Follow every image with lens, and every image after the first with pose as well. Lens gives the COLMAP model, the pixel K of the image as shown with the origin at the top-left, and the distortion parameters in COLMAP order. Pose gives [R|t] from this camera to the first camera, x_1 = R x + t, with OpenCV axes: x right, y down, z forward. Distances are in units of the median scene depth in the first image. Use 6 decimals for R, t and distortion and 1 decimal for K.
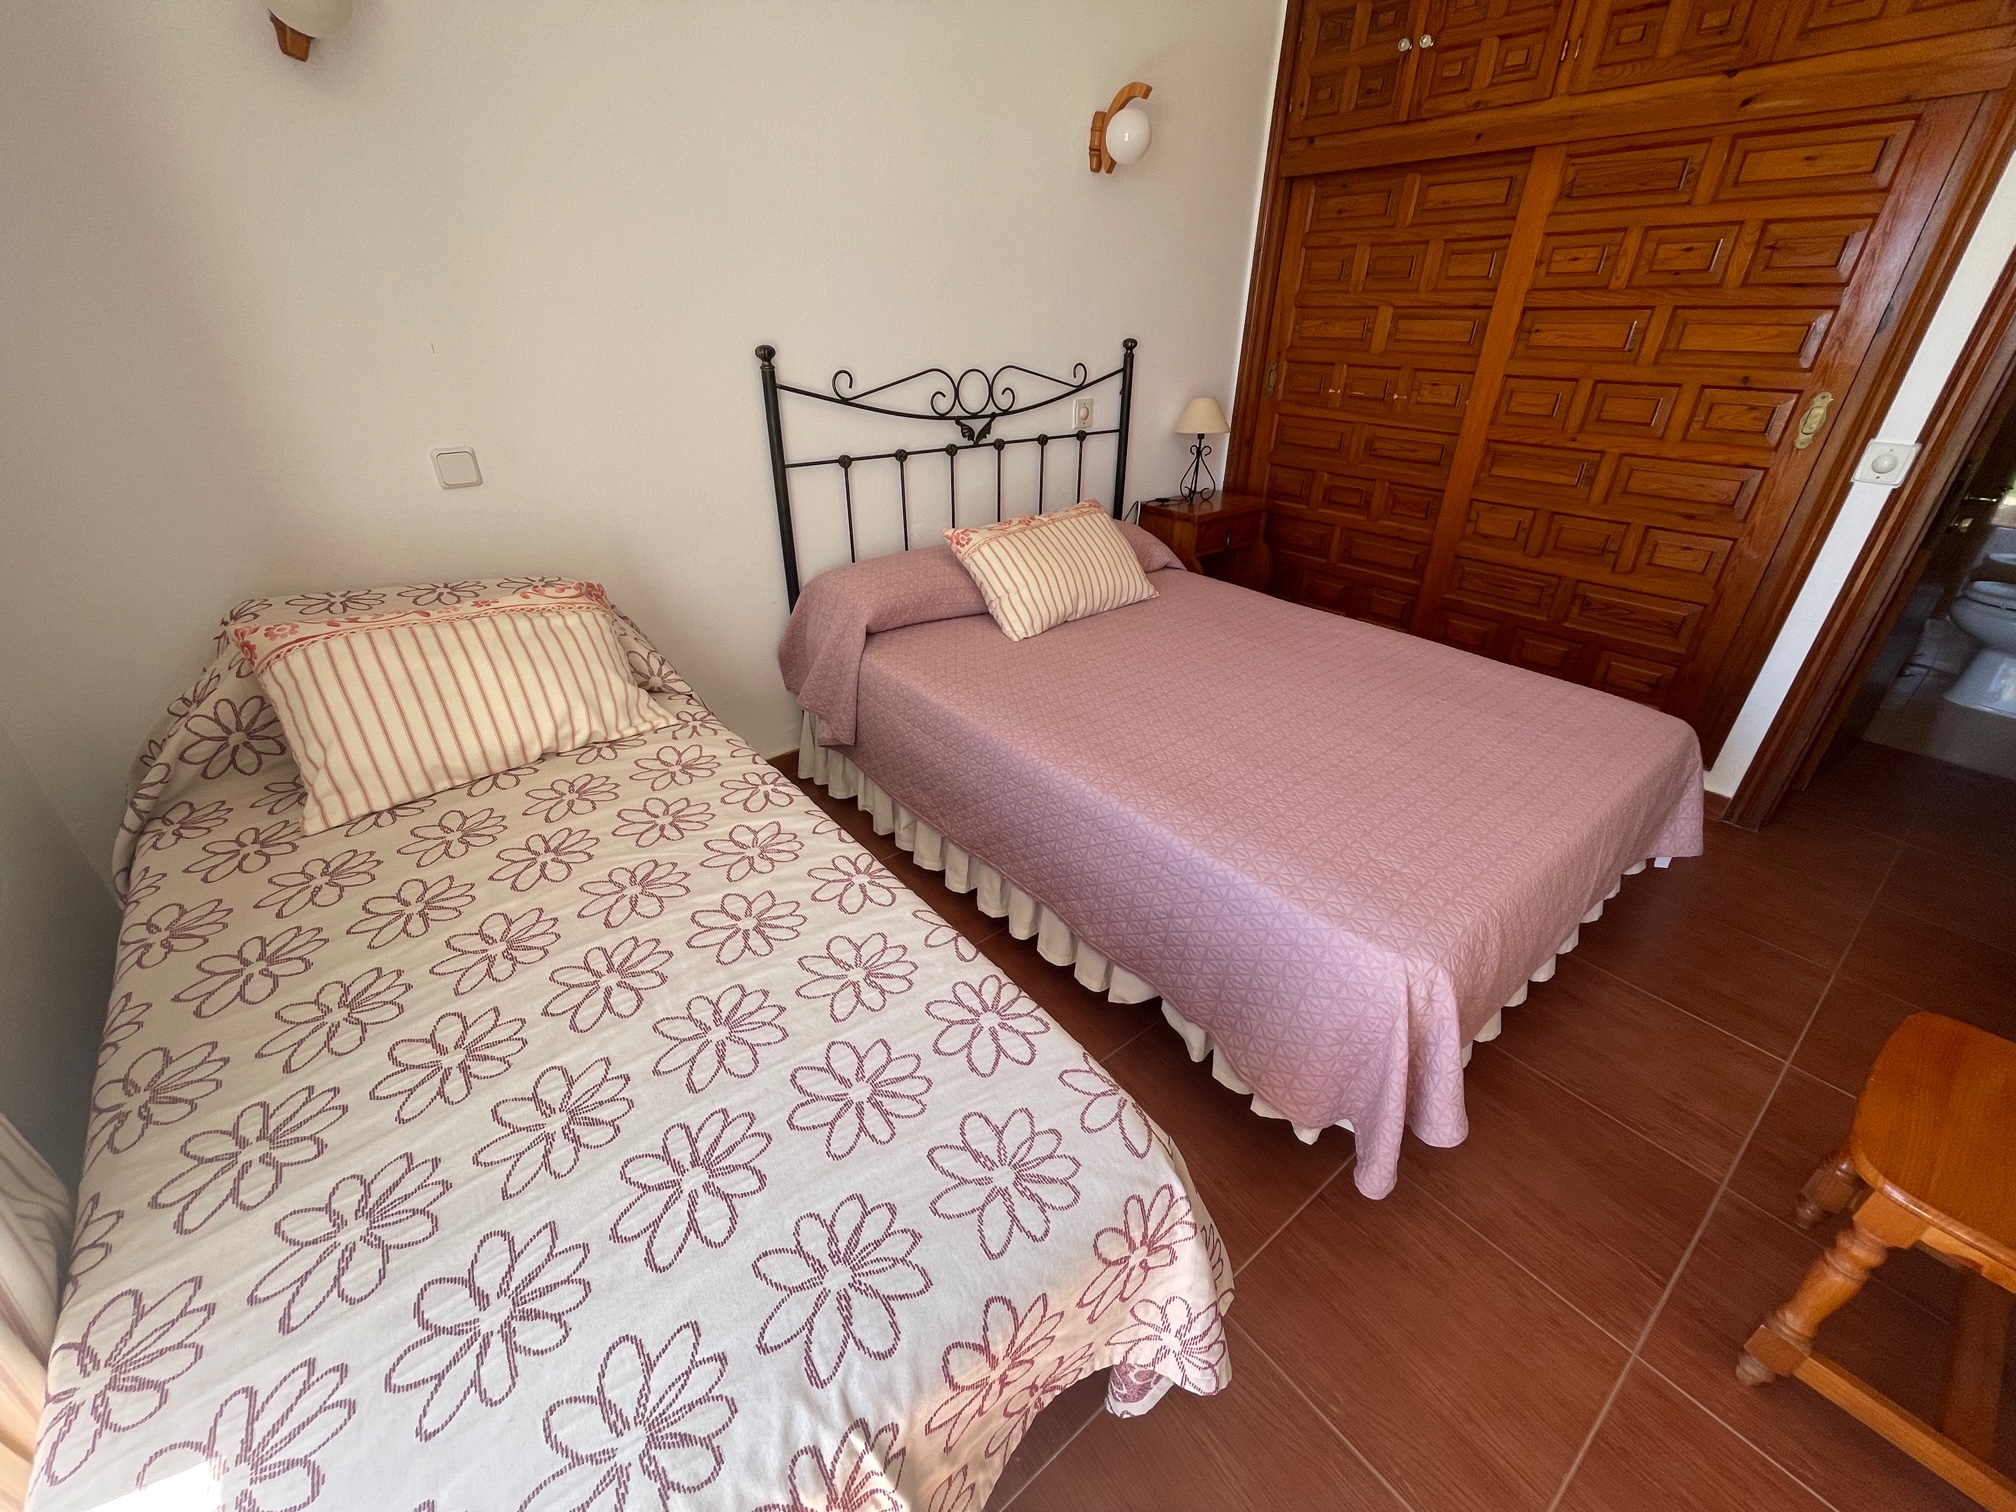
lens RADIAL K [[816.5, 0, 1009.8], [0, 816.5, 756.2], [0, 0, 1]] dist [-0.001359, -0.000114]
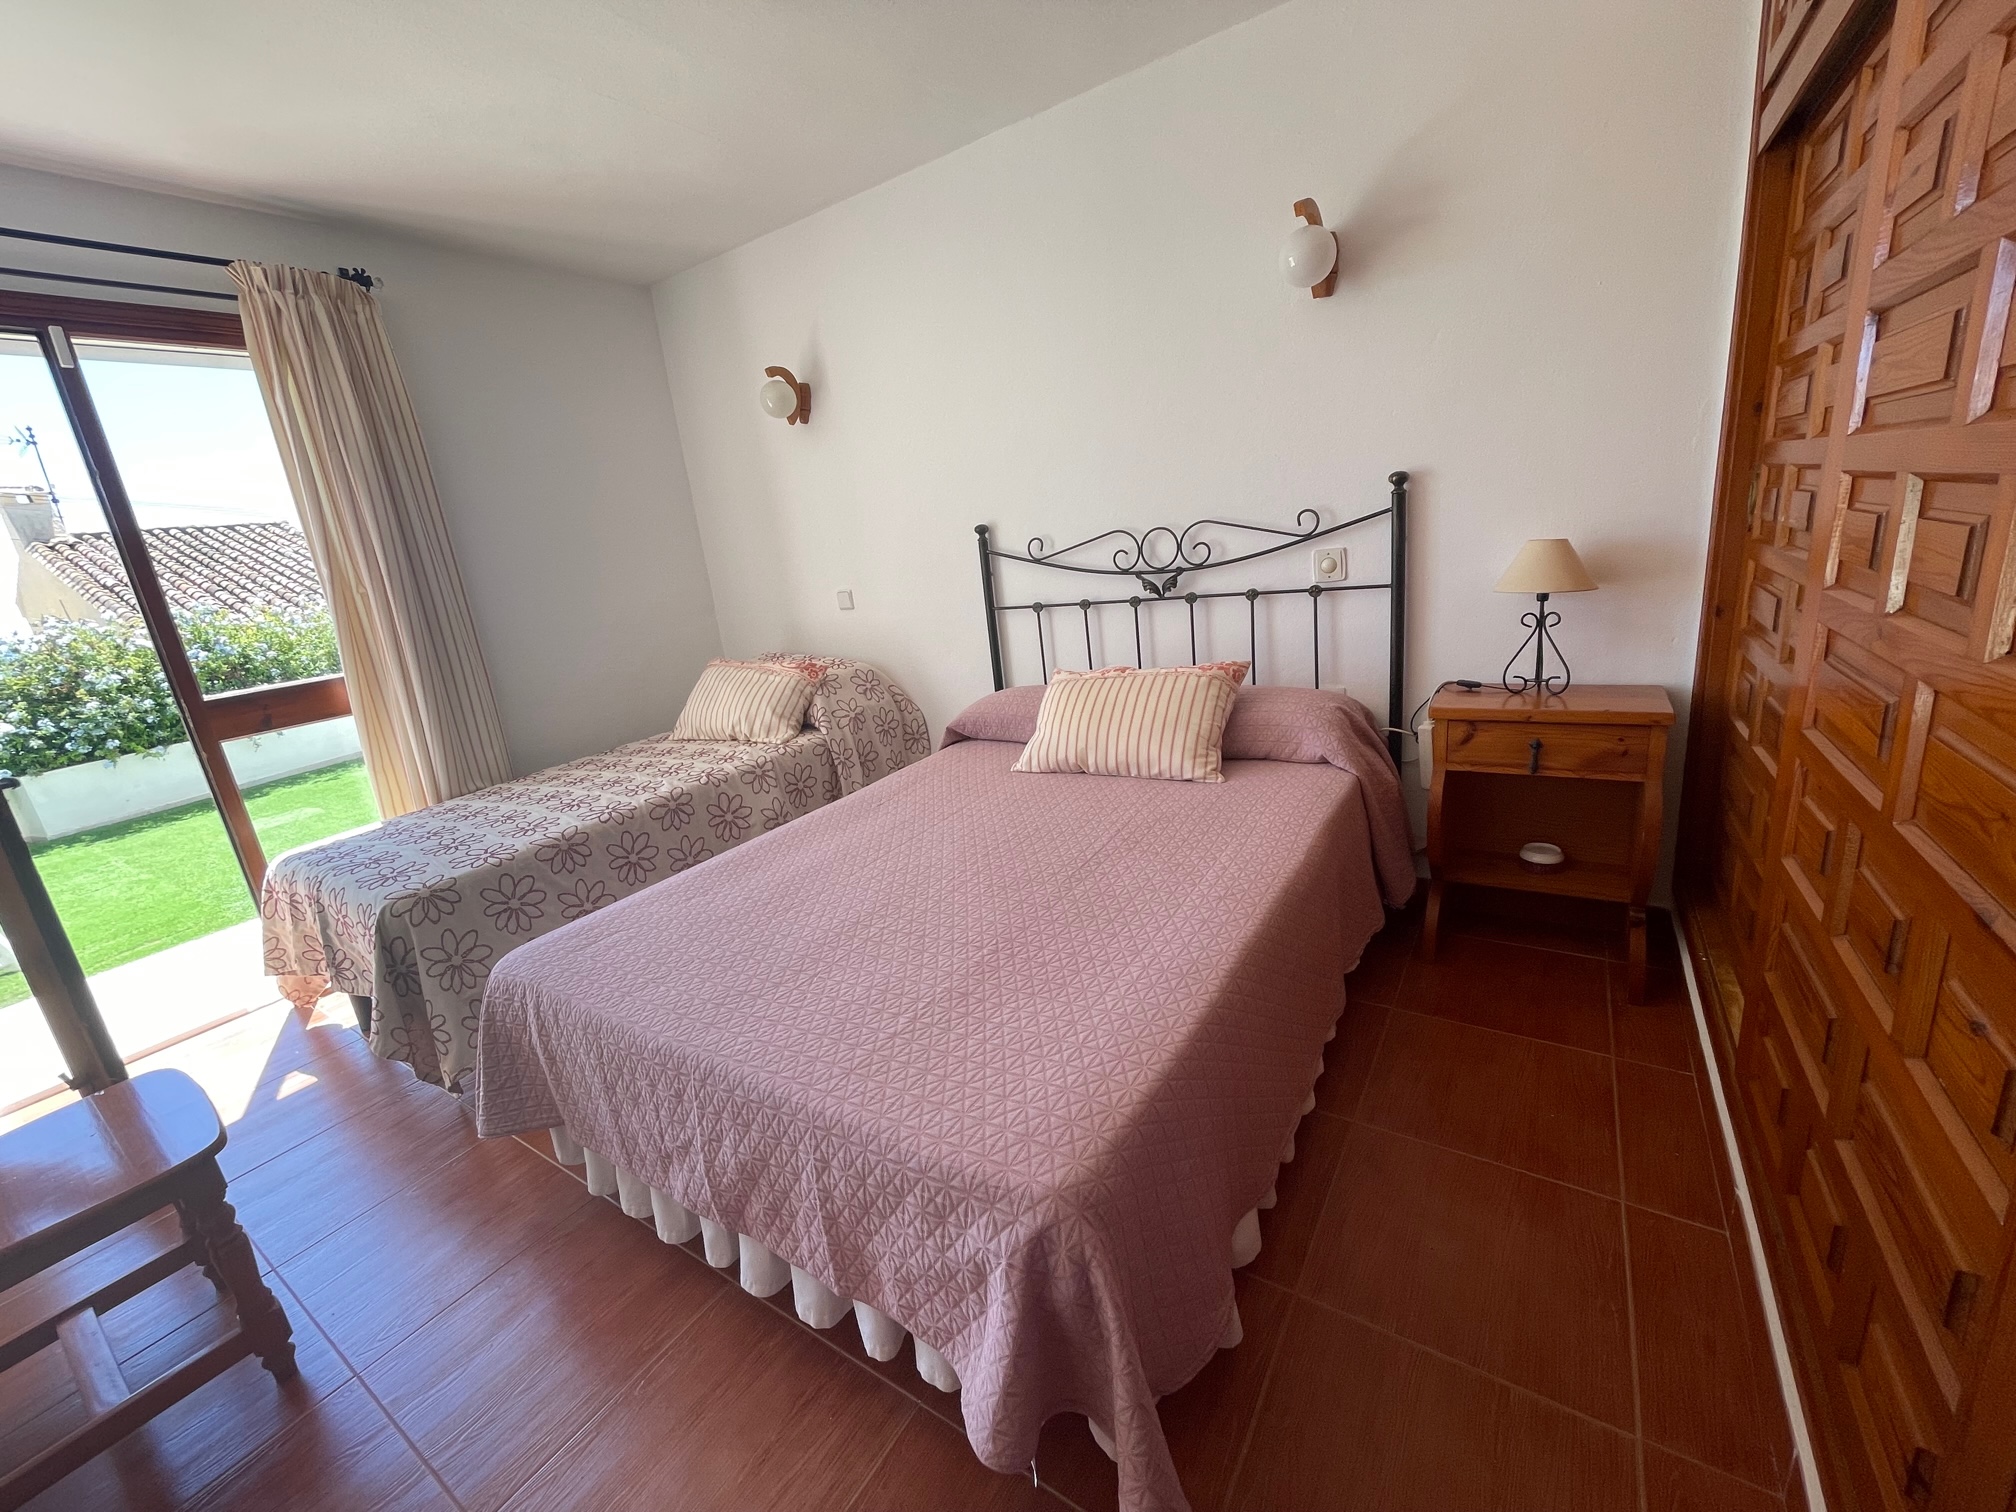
lens RADIAL K [[816.5, 0, 998.3], [0, 816.5, 756.7], [0, 0, 1]] dist [-0.001359, -0.000114]
pose [[0.300743, 0.206762, -0.931023, 0.891924], [-0.353895, 0.930712, 0.092376, -0.224004], [0.885614, 0.301703, 0.353077, 0.532658]]
